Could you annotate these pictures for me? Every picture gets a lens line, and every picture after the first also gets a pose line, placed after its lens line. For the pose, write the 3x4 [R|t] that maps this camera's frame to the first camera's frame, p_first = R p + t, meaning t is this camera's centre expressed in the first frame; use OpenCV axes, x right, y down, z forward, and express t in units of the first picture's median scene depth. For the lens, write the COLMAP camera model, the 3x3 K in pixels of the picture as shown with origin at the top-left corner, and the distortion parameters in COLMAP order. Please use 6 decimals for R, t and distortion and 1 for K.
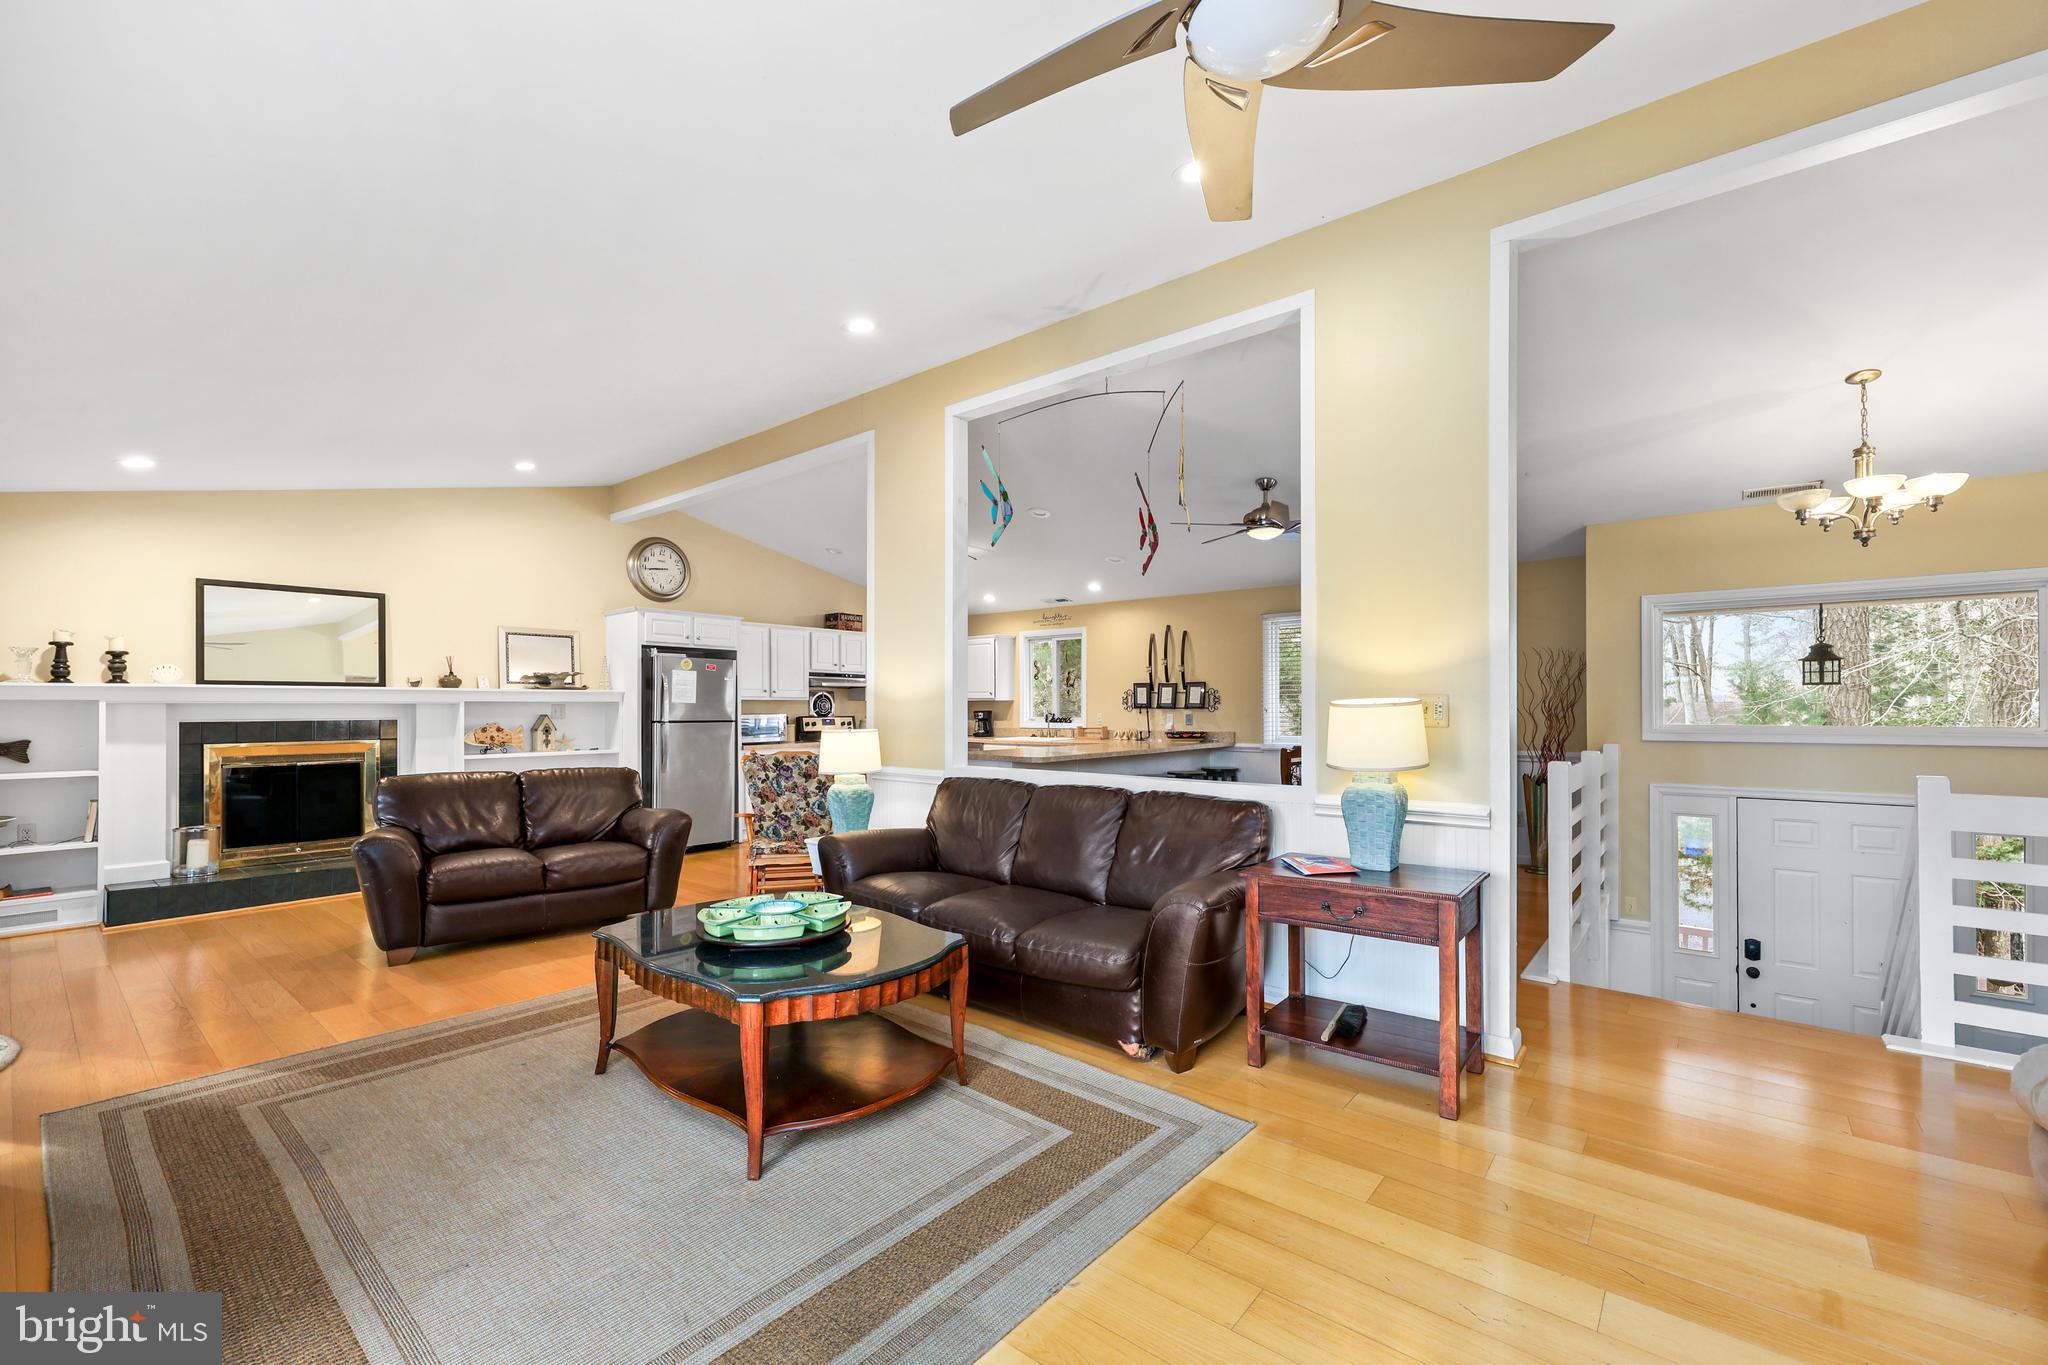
lens RADIAL K [[839.9, 0, 1023.5], [0, 839.9, 704.6], [0, 0, 1]] dist [-0.002088, -0.000620]
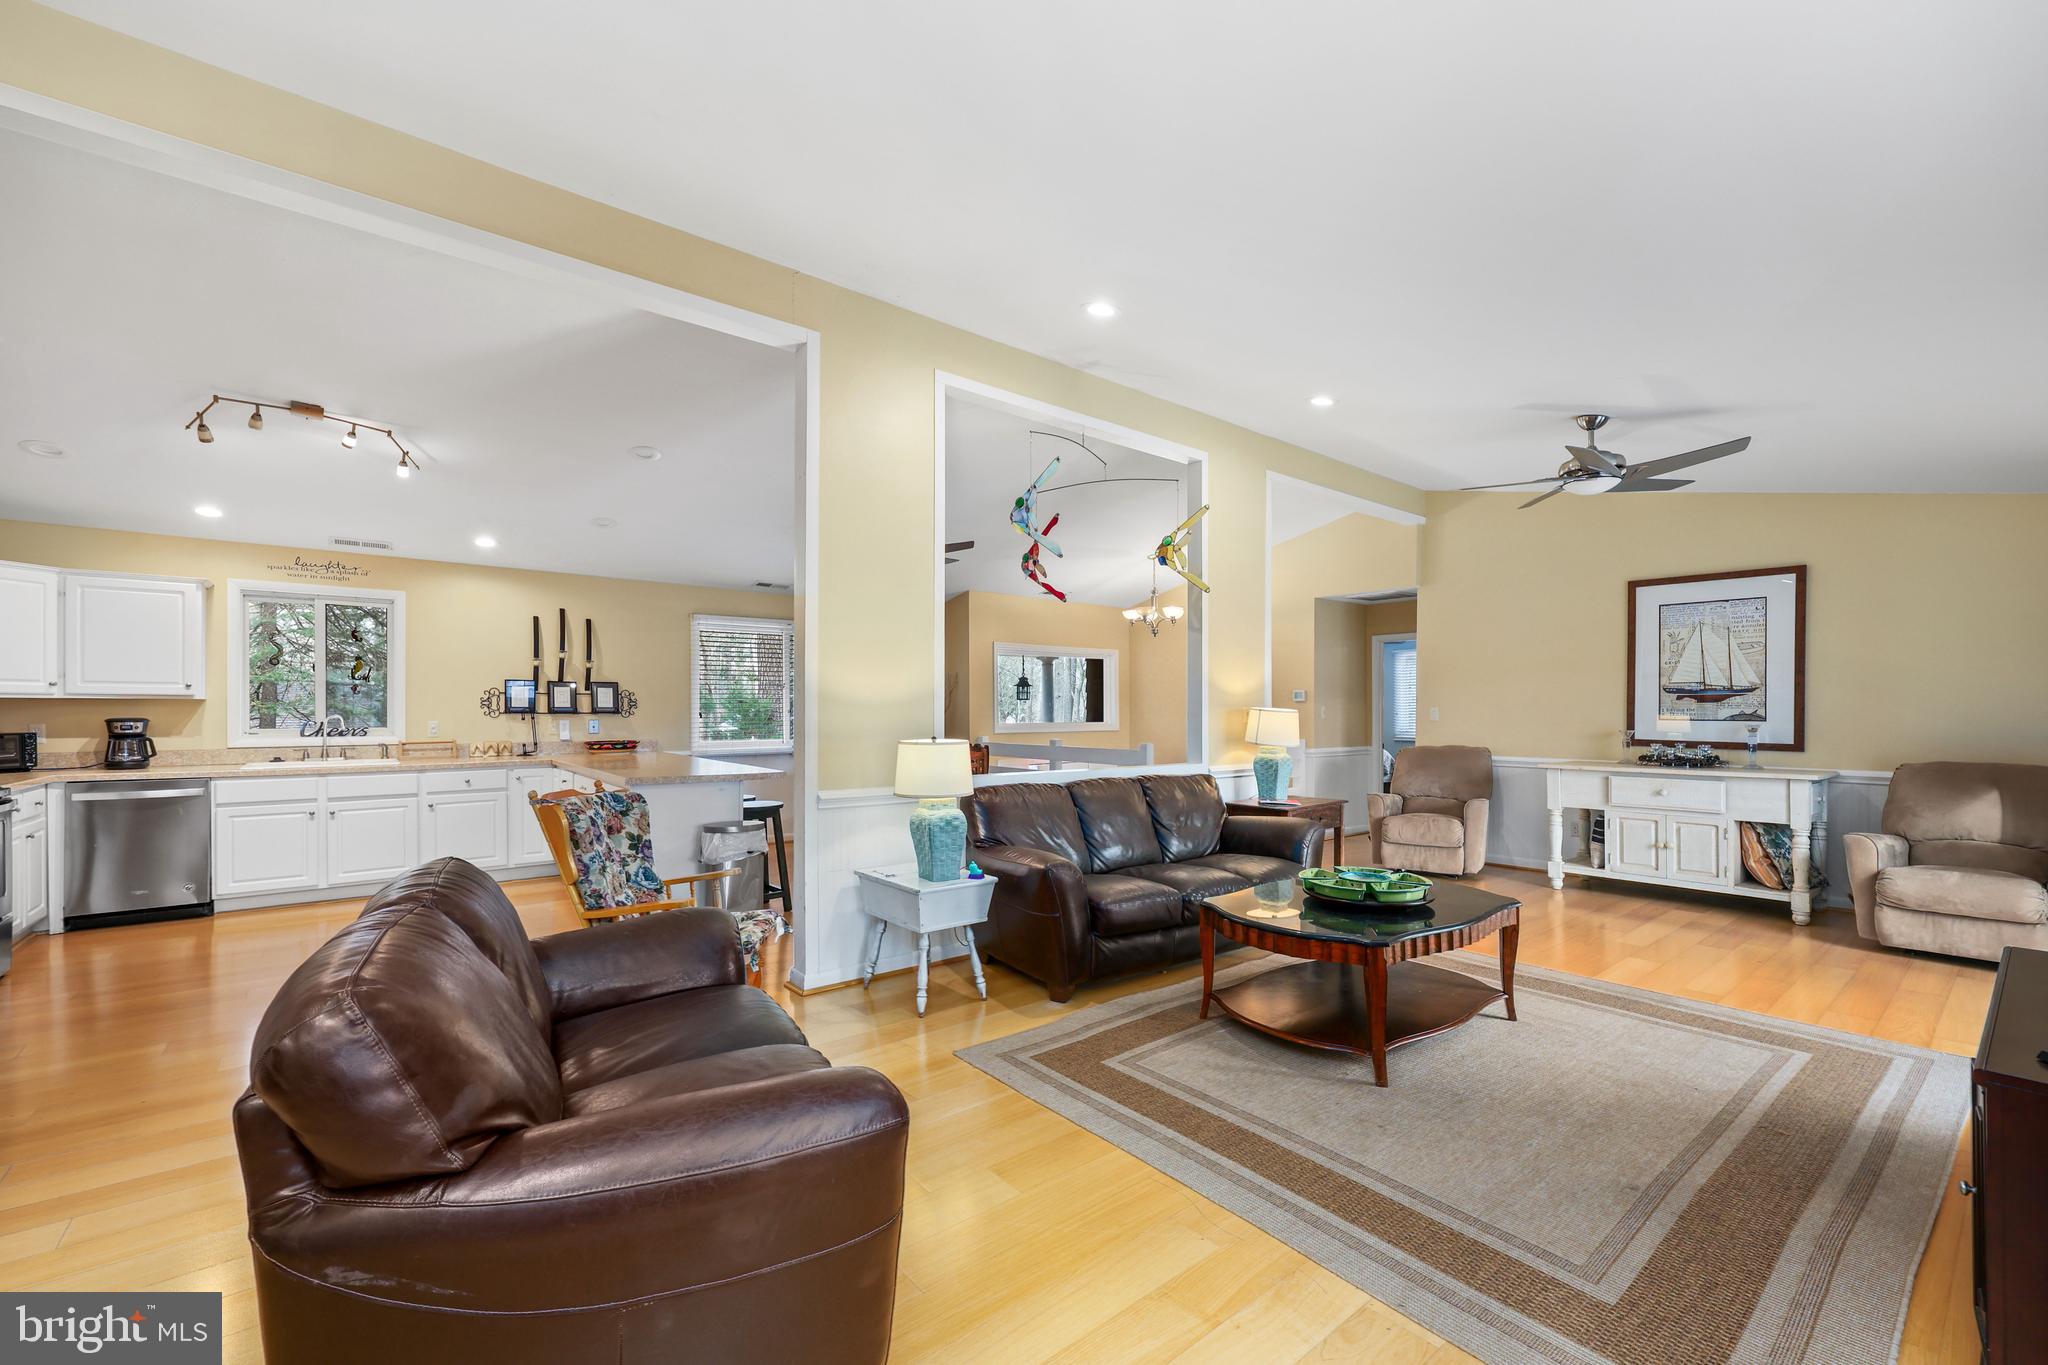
lens RADIAL K [[843.6, 0, 1030.8], [0, 843.6, 709.8], [0, 0, 1]] dist [-0.000175, -0.000257]
pose [[0.192102, 0.004461, 0.981365, -0.522982], [-0.003728, 0.999986, -0.003815, 0.002360], [-0.981368, -0.002926, 0.192116, 0.410241]]
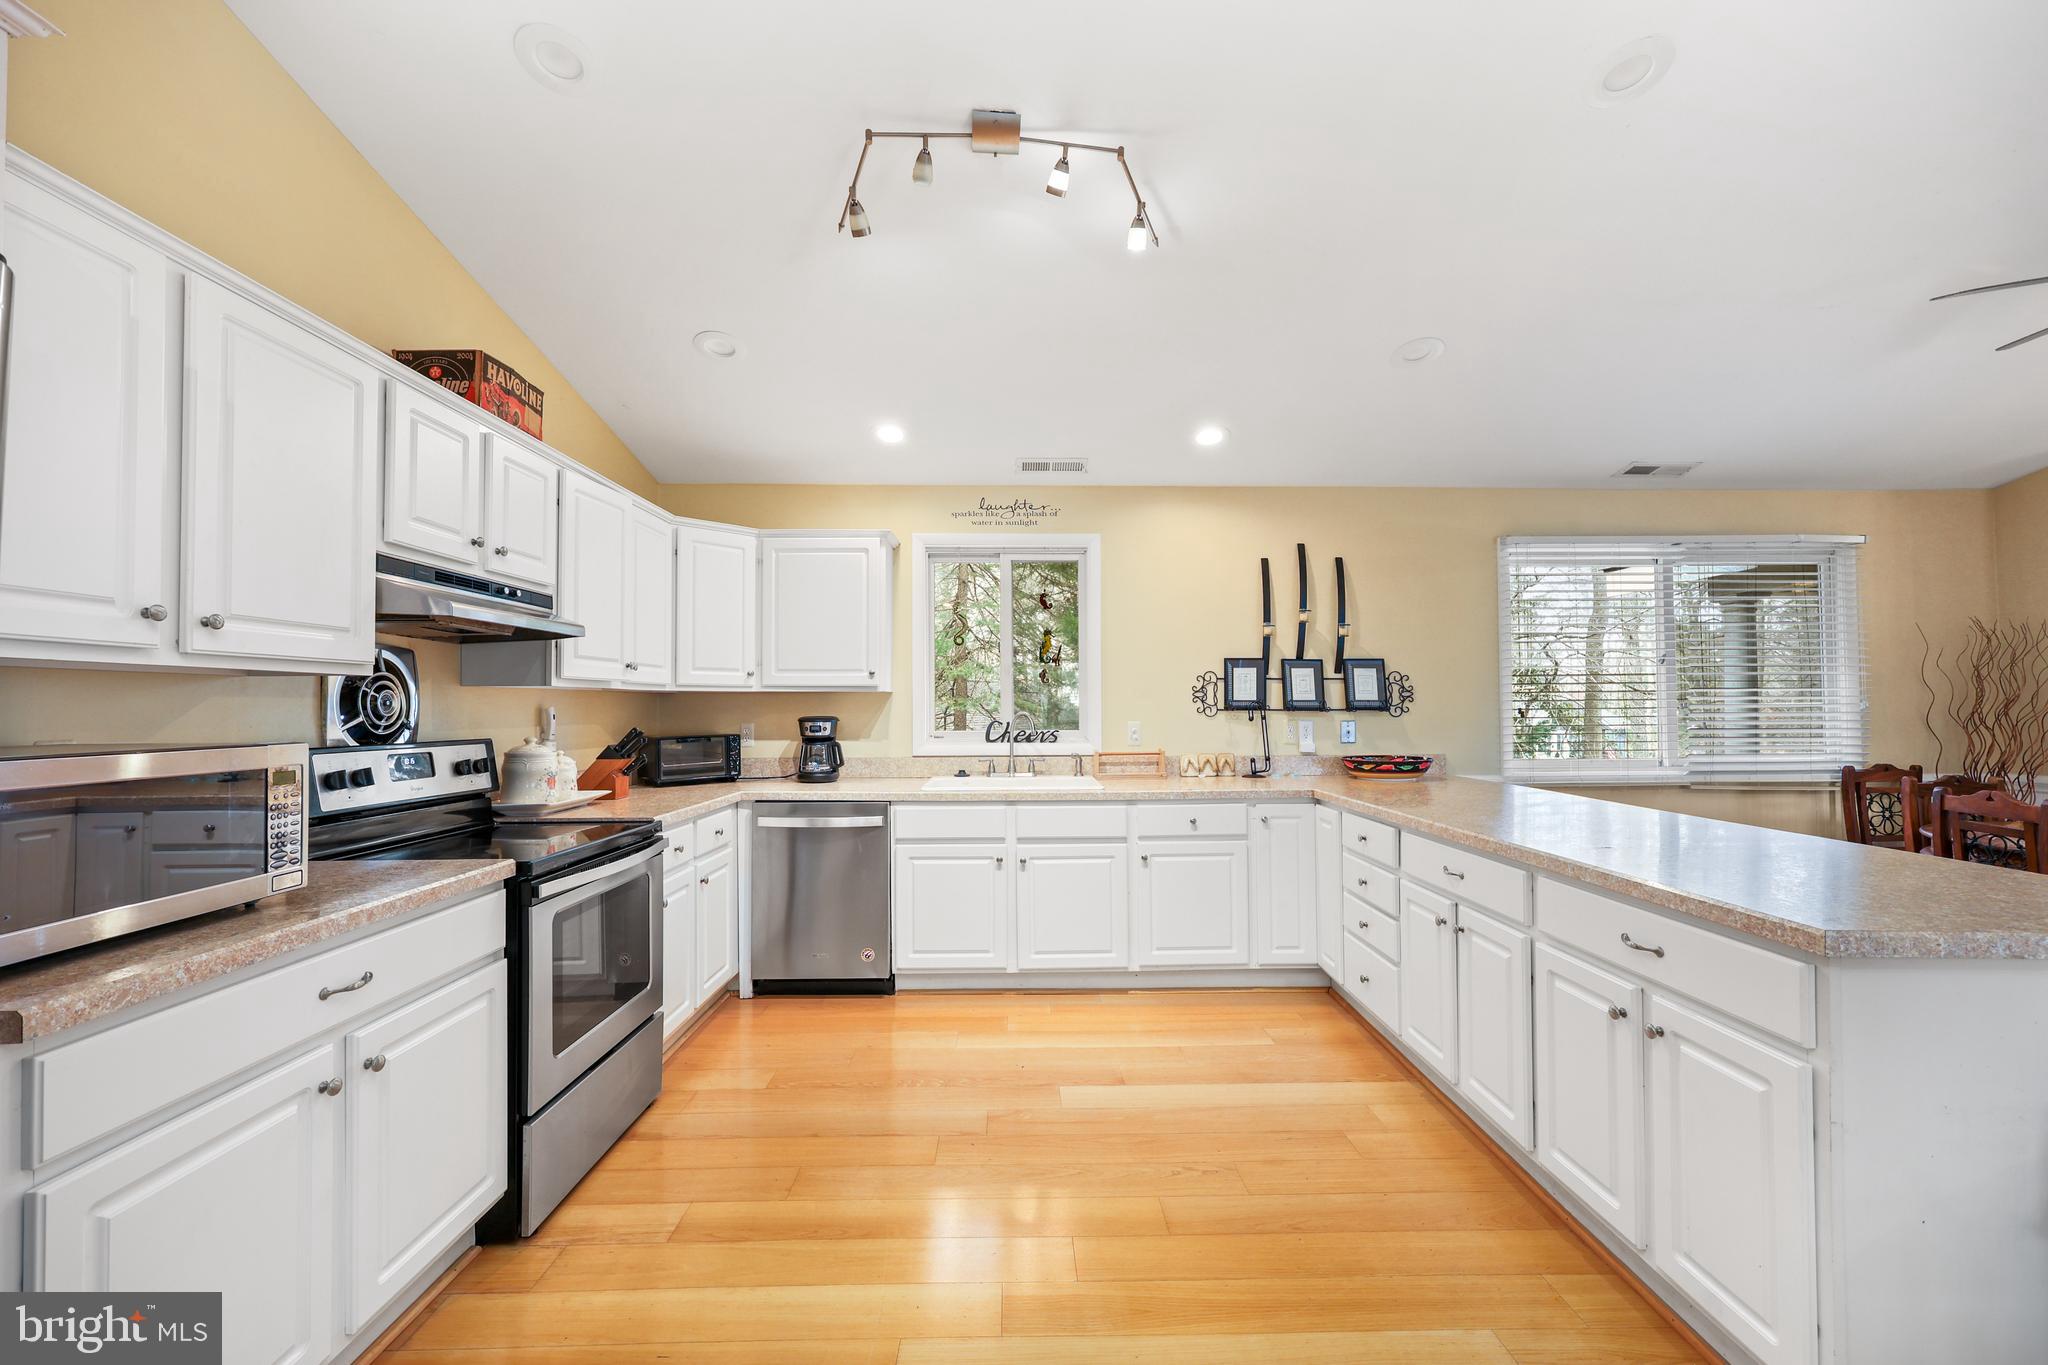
lens RADIAL K [[839.9, 0, 1023.5], [0, 839.9, 704.6], [0, 0, 1]] dist [-0.002088, -0.000620]
pose [[0.757174, 0.003294, 0.653206, -0.275689], [-0.002115, 0.999994, -0.002591, 0.002736], [-0.653210, 0.000580, 0.757176, 0.728783]]
